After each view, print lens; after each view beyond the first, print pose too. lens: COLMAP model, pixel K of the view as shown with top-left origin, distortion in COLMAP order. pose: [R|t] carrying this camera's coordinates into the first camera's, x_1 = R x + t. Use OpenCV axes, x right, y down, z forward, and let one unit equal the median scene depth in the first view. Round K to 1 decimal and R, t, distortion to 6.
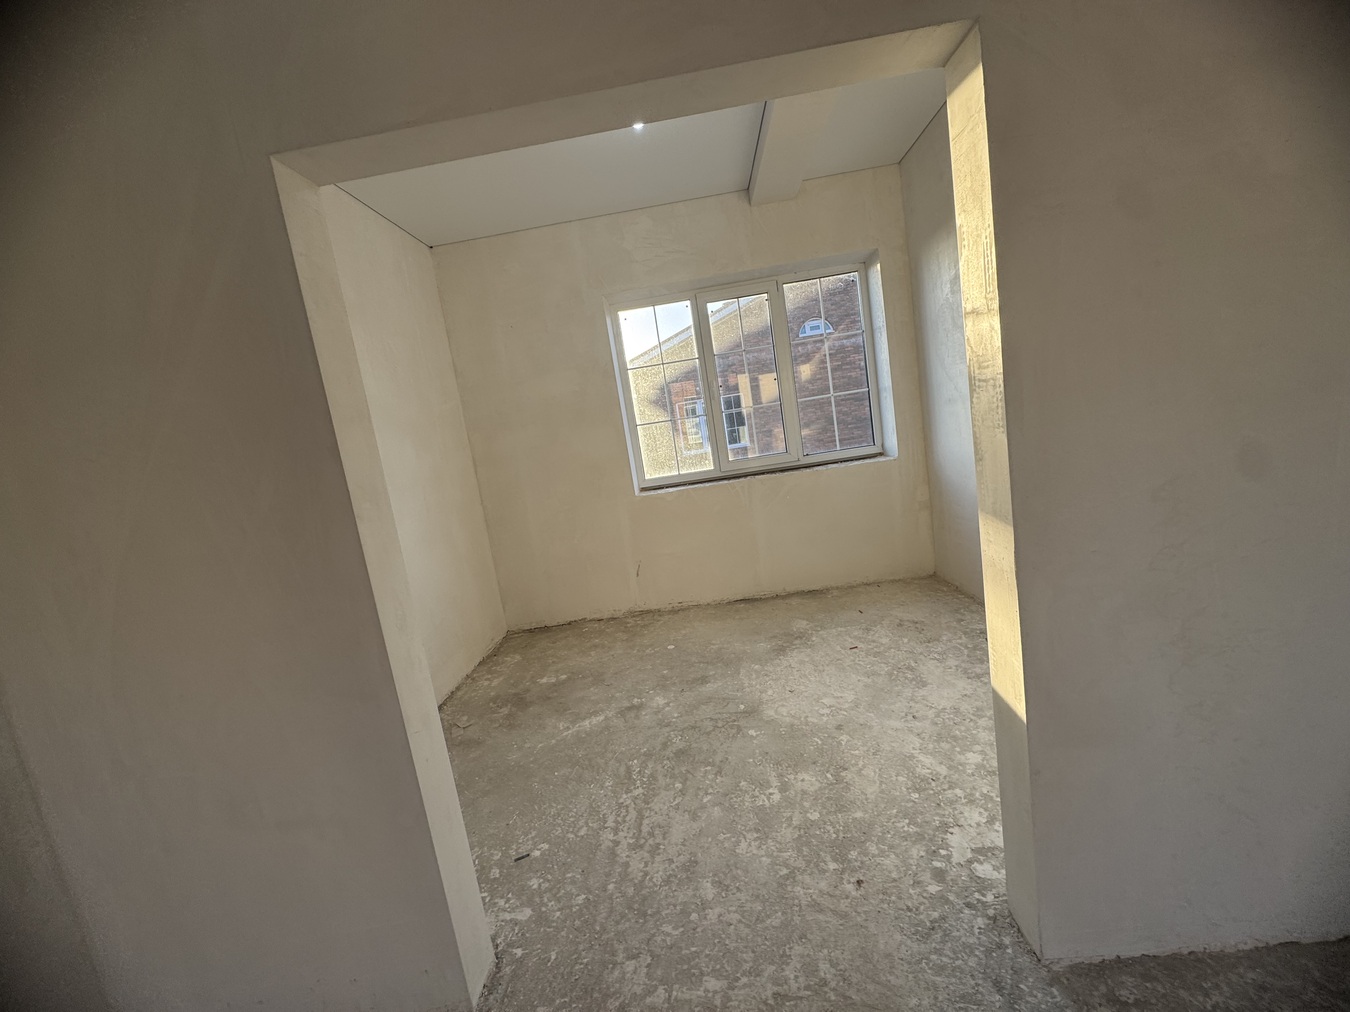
lens RADIAL K [[538.9, 0, 674.4], [0, 538.9, 507.6], [0, 0, 1]] dist [-0.004523, 0.000094]
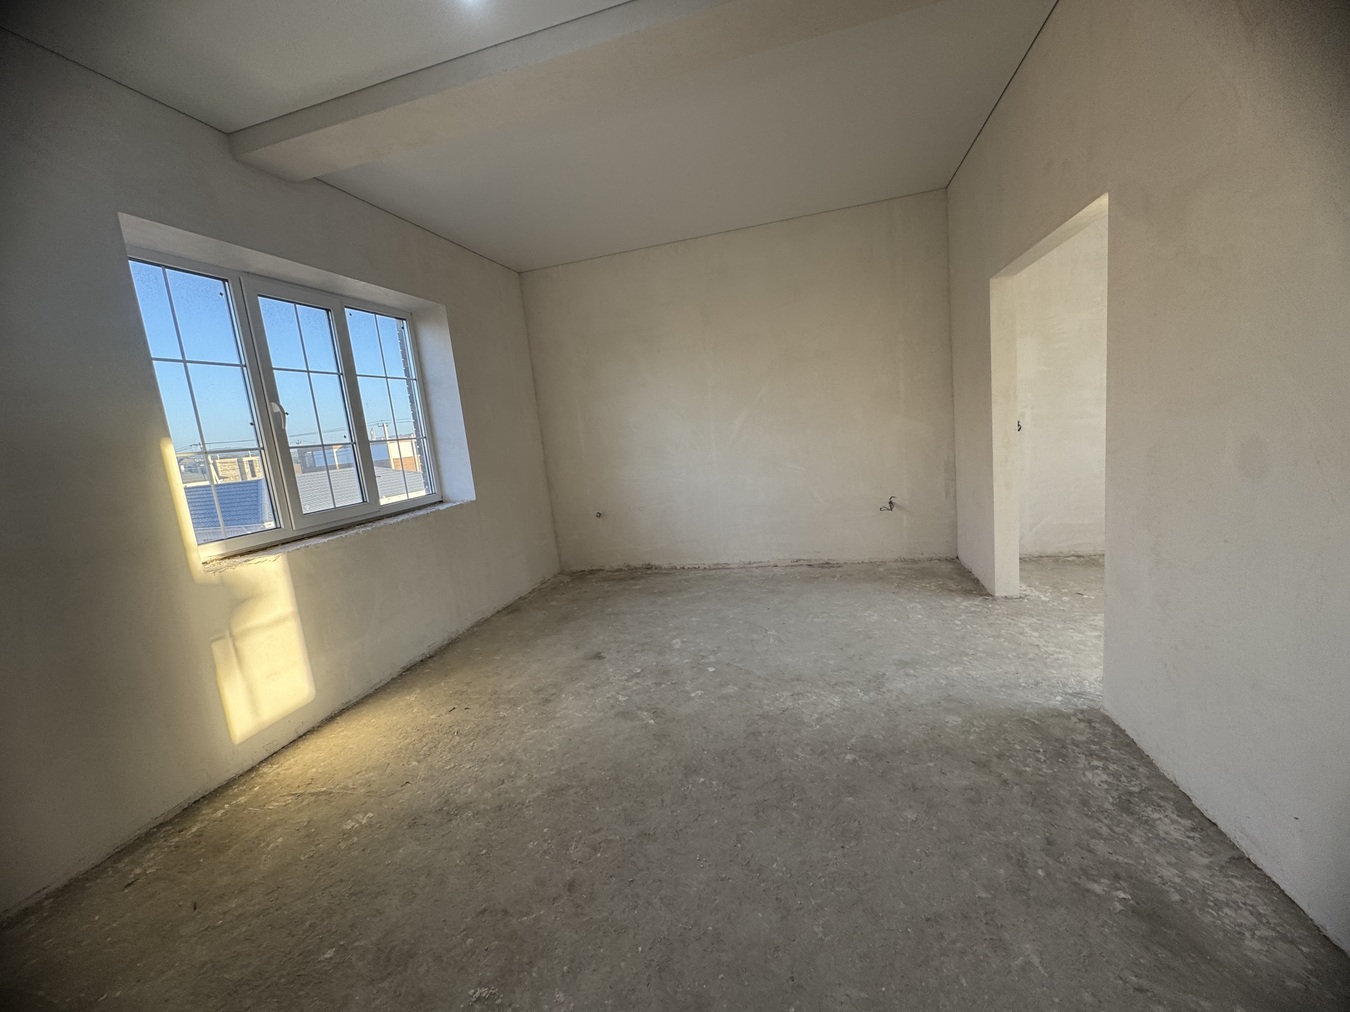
lens RADIAL K [[538.9, 0, 674.2], [0, 538.9, 505.2], [0, 0, 1]] dist [-0.004523, 0.000094]
pose [[-0.177829, 0.316747, -0.931691, 1.958303], [-0.007501, 0.946318, 0.323151, -0.285011], [0.984033, 0.064455, -0.165907, -0.119101]]
